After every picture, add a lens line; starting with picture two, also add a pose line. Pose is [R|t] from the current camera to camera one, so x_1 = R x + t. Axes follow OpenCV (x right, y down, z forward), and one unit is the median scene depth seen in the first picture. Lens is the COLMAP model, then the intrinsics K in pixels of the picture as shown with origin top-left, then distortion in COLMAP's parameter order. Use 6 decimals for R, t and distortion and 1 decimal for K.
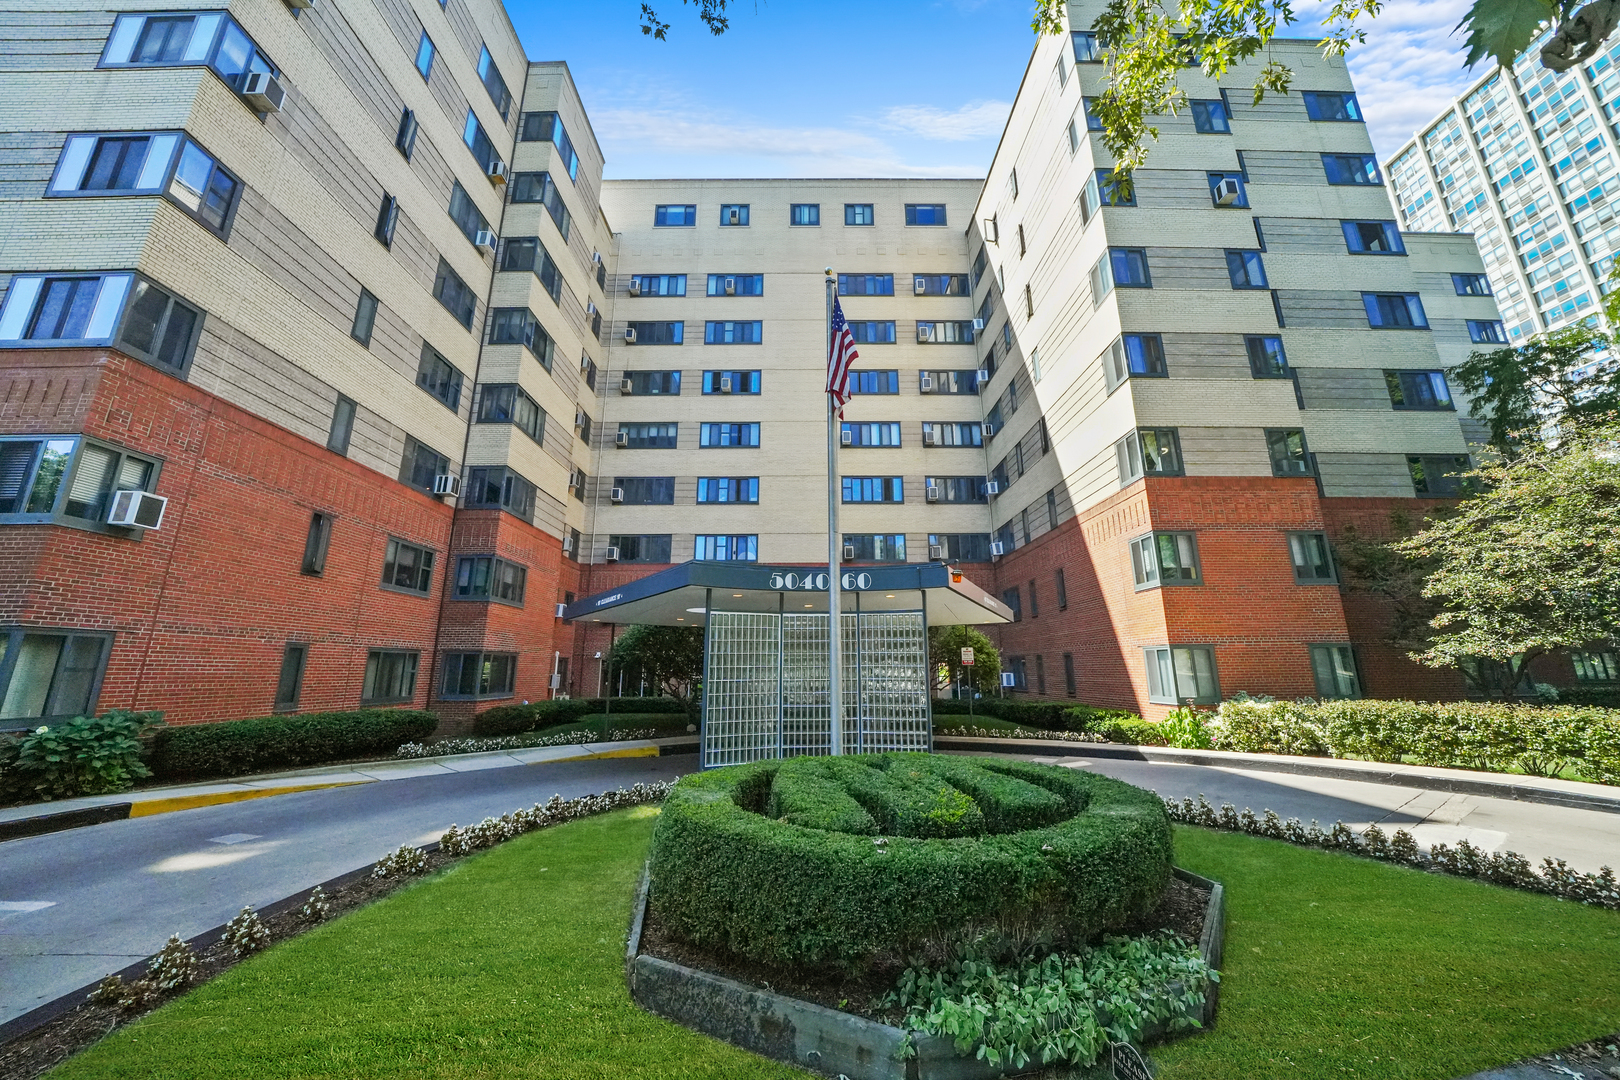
lens RADIAL K [[561.1, 0, 808.3], [0, 561.1, 538.5], [0, 0, 1]] dist [-0.019596, 0.000383]
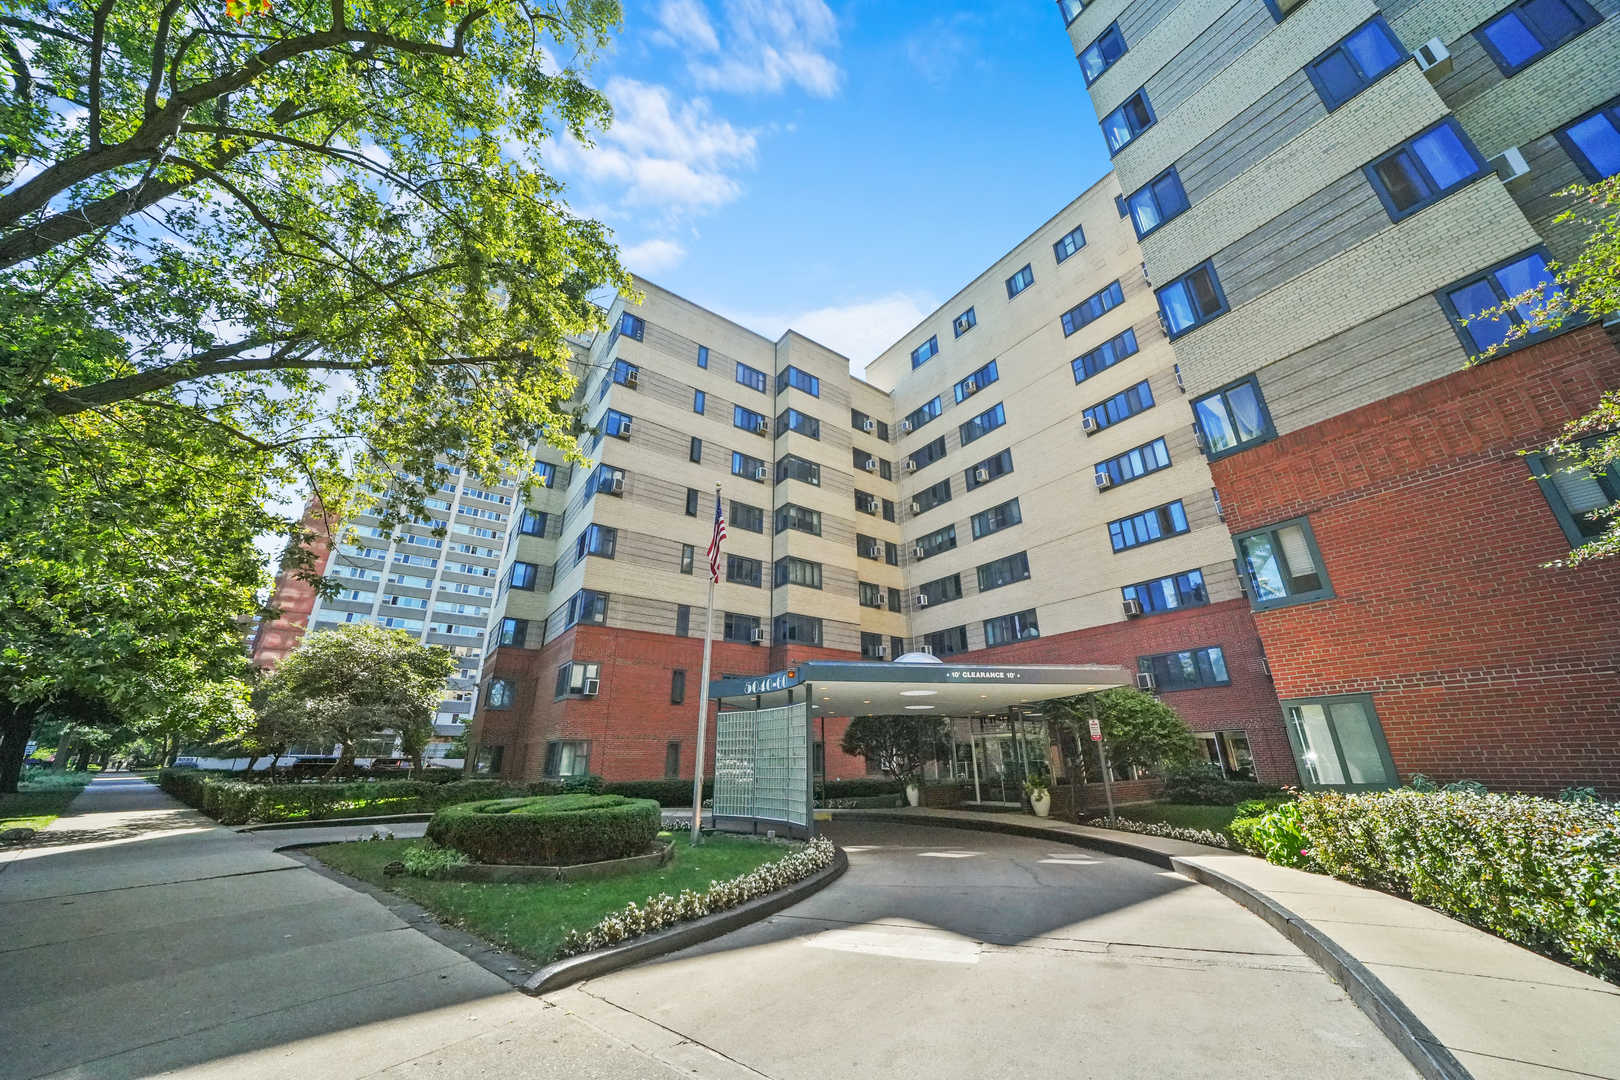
lens RADIAL K [[561.1, 0, 807.9], [0, 561.1, 541.8], [0, 0, 1]] dist [-0.019596, 0.000383]
pose [[0.584269, -0.298837, -0.754537, 0.655581], [0.194229, 0.954207, -0.227517, 0.039014], [0.787975, -0.013621, 0.615557, 0.119506]]
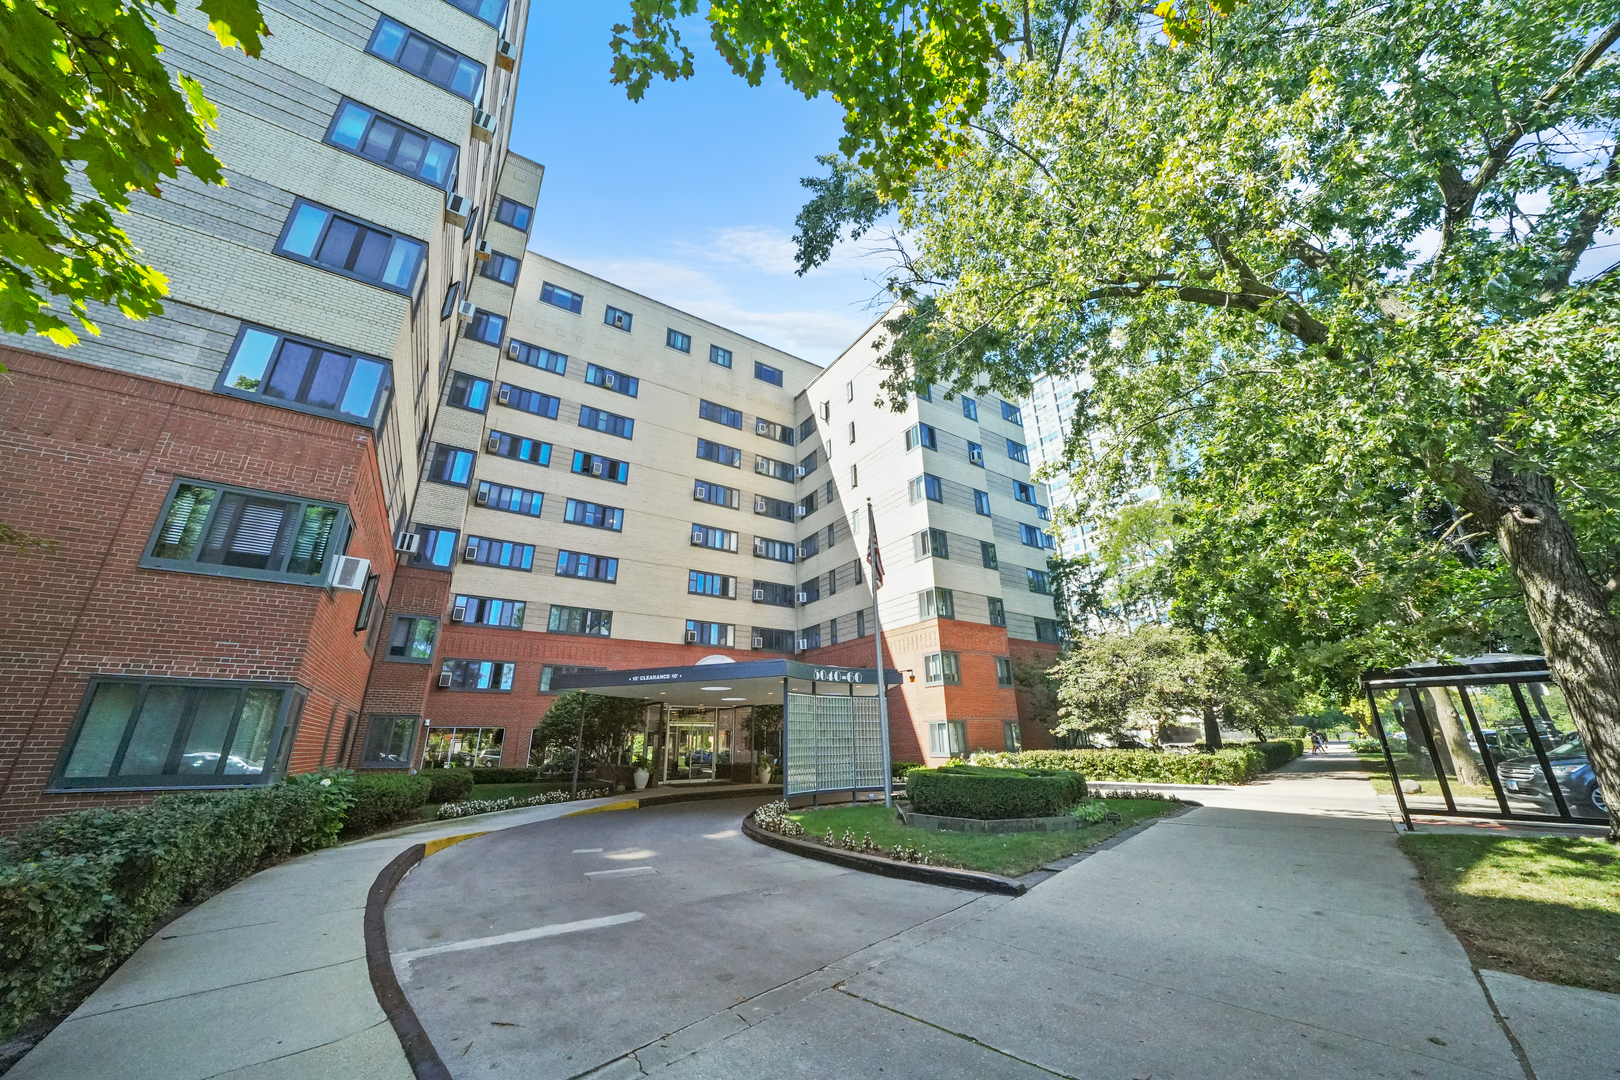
lens RADIAL K [[561.1, 0, 808.7], [0, 561.1, 543.1], [0, 0, 1]] dist [-0.019596, 0.000383]
pose [[0.842332, 0.176498, 0.509240, -0.504045], [-0.115046, 0.981963, -0.150042, -0.026569], [-0.526537, 0.067799, 0.847444, -0.195080]]
